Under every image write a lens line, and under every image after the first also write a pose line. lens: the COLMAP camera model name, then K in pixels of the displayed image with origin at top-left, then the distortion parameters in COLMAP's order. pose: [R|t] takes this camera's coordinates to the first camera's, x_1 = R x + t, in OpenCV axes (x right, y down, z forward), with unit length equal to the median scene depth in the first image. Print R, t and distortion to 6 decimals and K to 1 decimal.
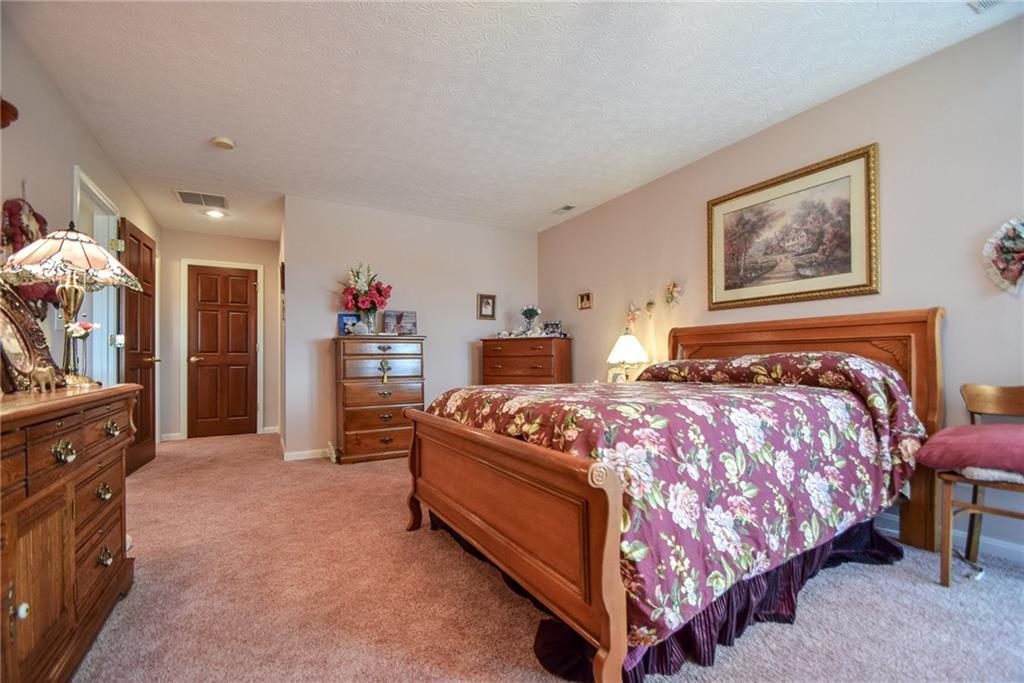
lens RADIAL K [[450.7, 0, 513.4], [0, 450.7, 350.7], [0, 0, 1]] dist [-0.000870, 0.000203]
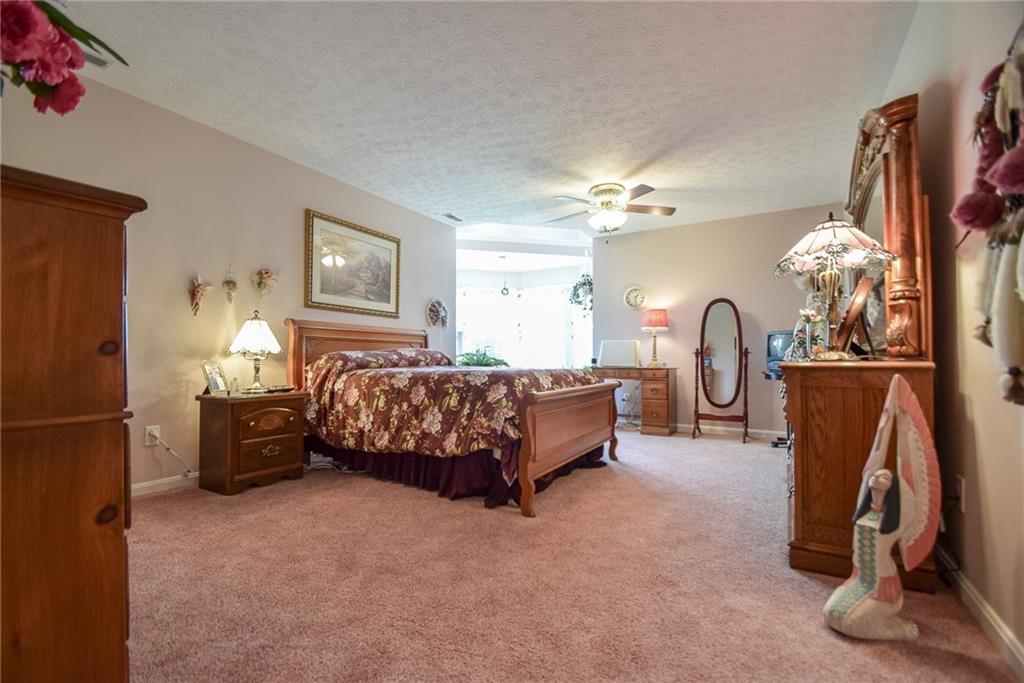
lens RADIAL K [[450.7, 0, 512.8], [0, 450.7, 349.8], [0, 0, 1]] dist [-0.000870, 0.000203]
pose [[-0.514275, 0.022611, 0.857327, -1.007846], [-0.014509, 0.999280, -0.035058, 0.061939], [-0.857503, -0.030469, -0.513576, 1.472706]]
